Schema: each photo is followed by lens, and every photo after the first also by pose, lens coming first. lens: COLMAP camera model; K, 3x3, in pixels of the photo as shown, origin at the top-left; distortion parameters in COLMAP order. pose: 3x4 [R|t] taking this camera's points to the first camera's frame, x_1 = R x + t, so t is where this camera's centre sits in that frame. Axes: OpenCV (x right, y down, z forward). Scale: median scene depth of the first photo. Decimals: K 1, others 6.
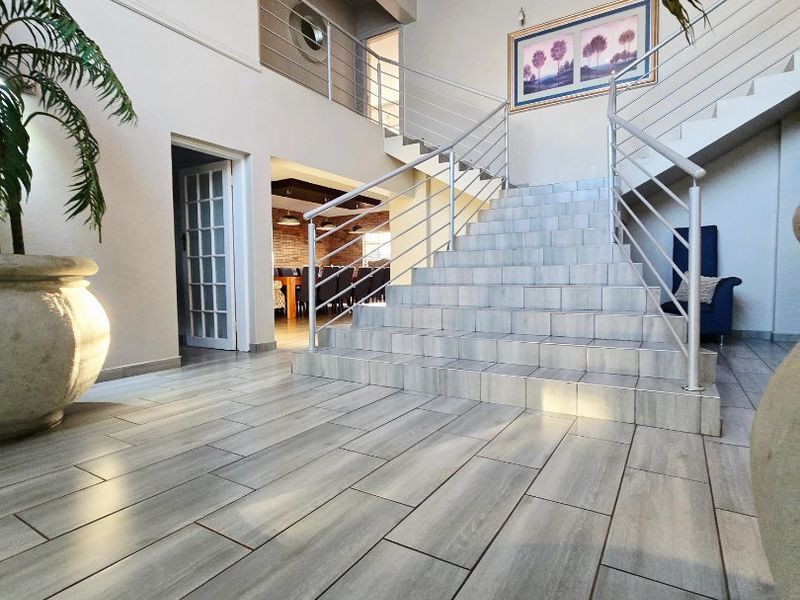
lens RADIAL K [[444.4, 0, 395.8], [0, 444.4, 300.3], [0, 0, 1]] dist [0.003912, -0.003149]
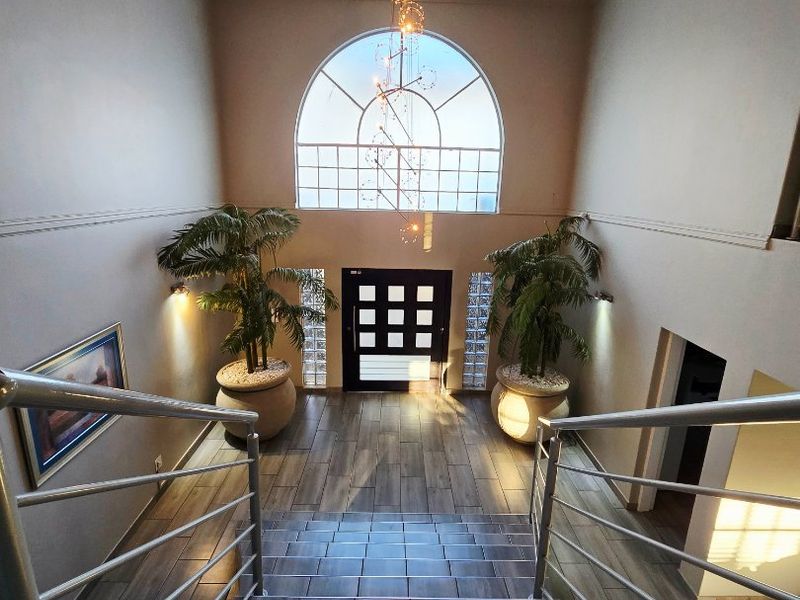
lens RADIAL K [[444.4, 0, 395.5], [0, 444.4, 297.3], [0, 0, 1]] dist [0.003912, -0.003149]
pose [[-0.841792, 0.125658, -0.524973, 0.513236], [-0.041370, 0.954650, 0.294842, -0.618383], [0.538214, 0.269914, -0.798418, 1.253354]]
